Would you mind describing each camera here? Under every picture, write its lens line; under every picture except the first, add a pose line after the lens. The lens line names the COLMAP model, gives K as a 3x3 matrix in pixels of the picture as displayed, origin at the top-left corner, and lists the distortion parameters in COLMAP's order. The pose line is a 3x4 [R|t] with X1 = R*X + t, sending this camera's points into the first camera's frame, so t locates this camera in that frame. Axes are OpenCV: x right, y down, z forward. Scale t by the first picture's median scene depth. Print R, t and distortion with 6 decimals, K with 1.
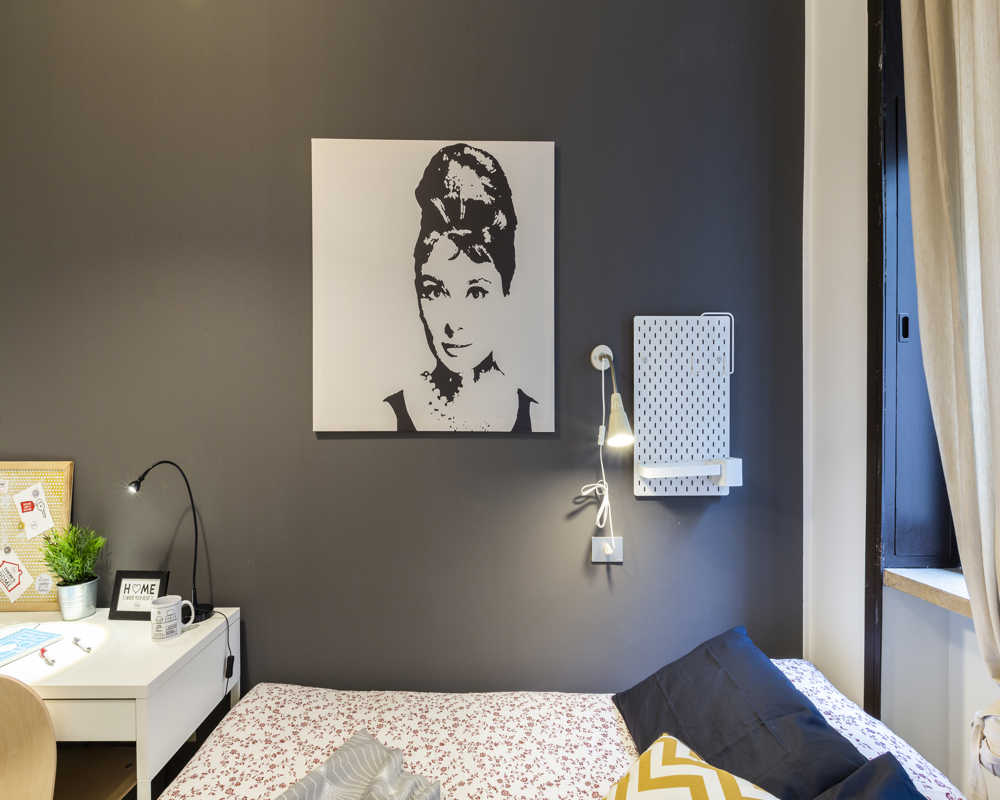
lens RADIAL K [[476.8, 0, 471.8], [0, 476.8, 430.9], [0, 0, 1]] dist [-0.001474, -0.000136]
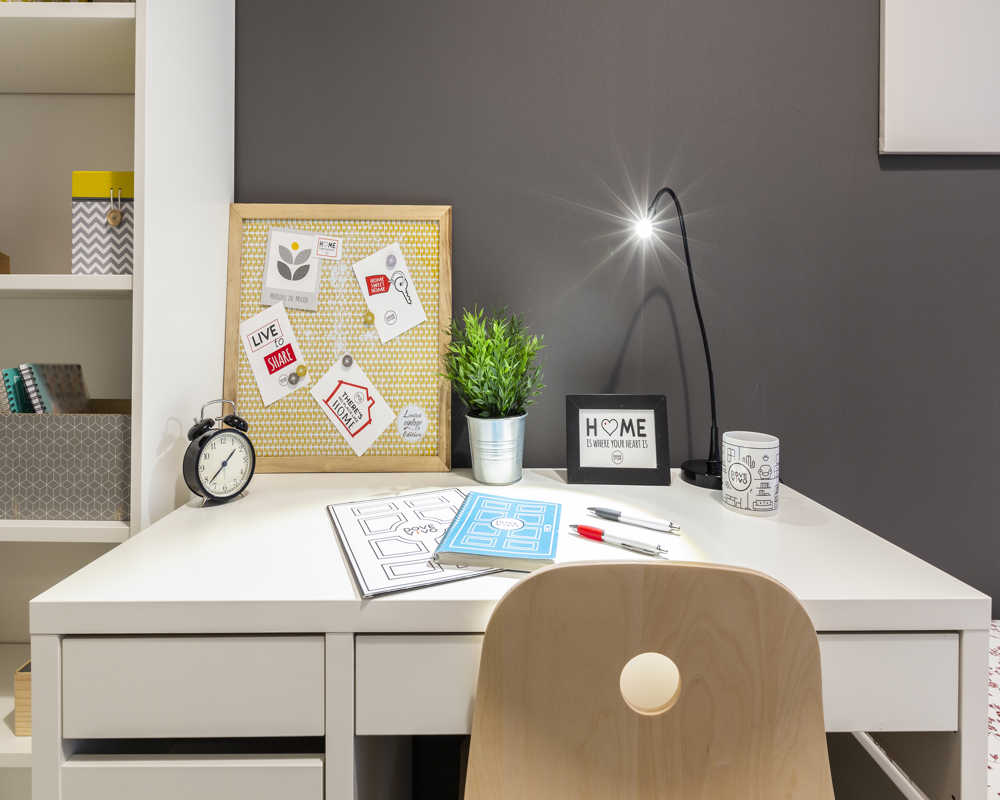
lens RADIAL K [[543.7, 0, 497.4], [0, 543.7, 324.9], [0, 0, 1]] dist [-0.002523, -0.000023]
pose [[0.999976, 0.000538, -0.006923, -0.787820], [-0.000585, 0.999977, -0.006781, 0.209773], [0.006919, 0.006785, 0.999953, 0.366764]]
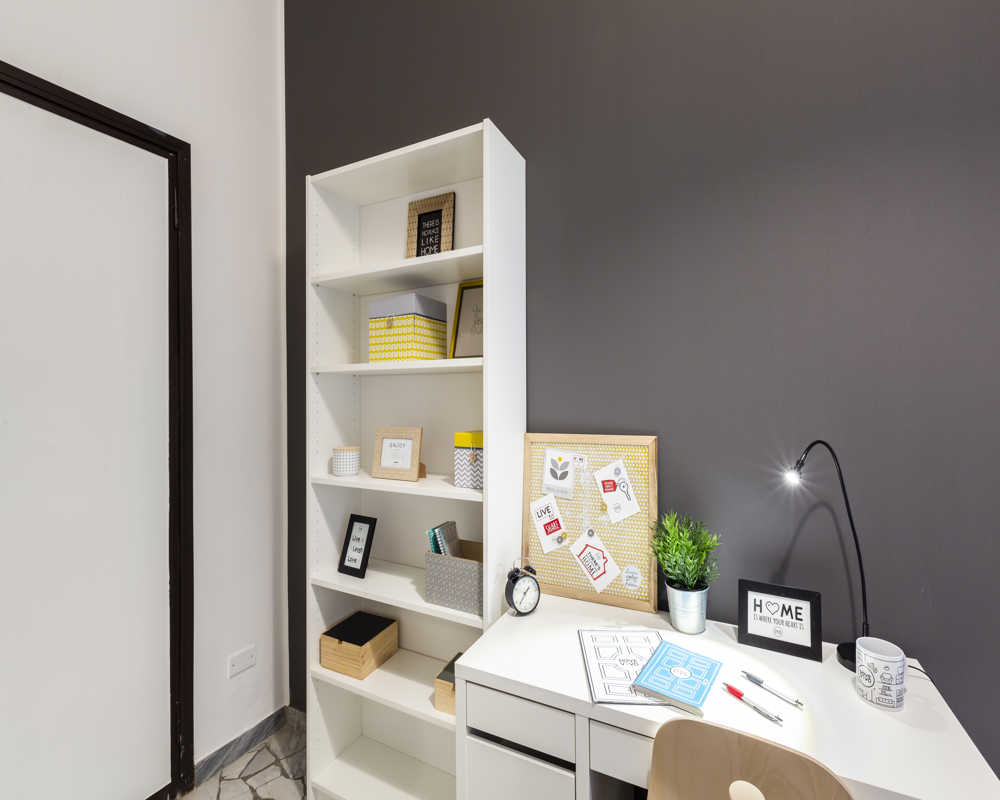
lens RADIAL K [[473.6, 0, 498.8], [0, 473.6, 396.8], [0, 0, 1]] dist [-0.000662, -0.000056]
pose [[0.880393, -0.010686, -0.474125, -0.692599], [0.004996, 0.999900, -0.013258, 0.003368], [0.474219, 0.009304, 0.880358, 0.123559]]
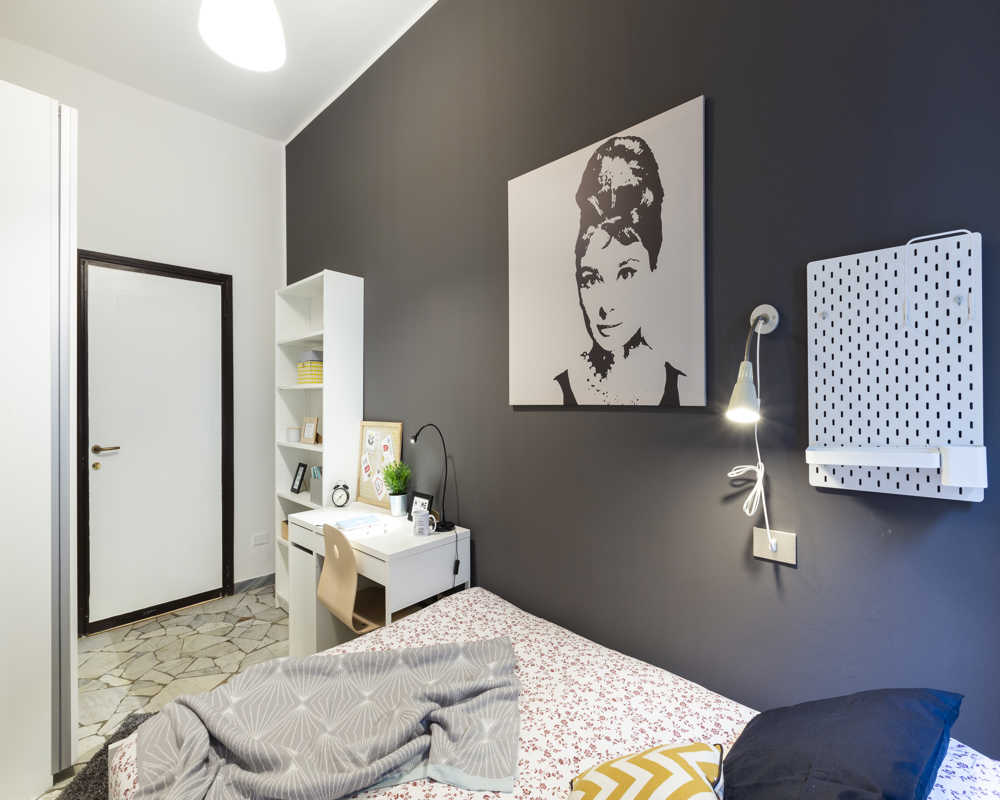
lens RADIAL K [[463.0, 0, 477.5], [0, 463.0, 403.1], [0, 0, 1]] dist [0.000398, 0.000011]
pose [[0.700875, -0.001871, -0.713282, 0.509588], [-0.002100, 0.999987, -0.004687, 0.001867], [0.713281, 0.004783, 0.700862, 0.051395]]
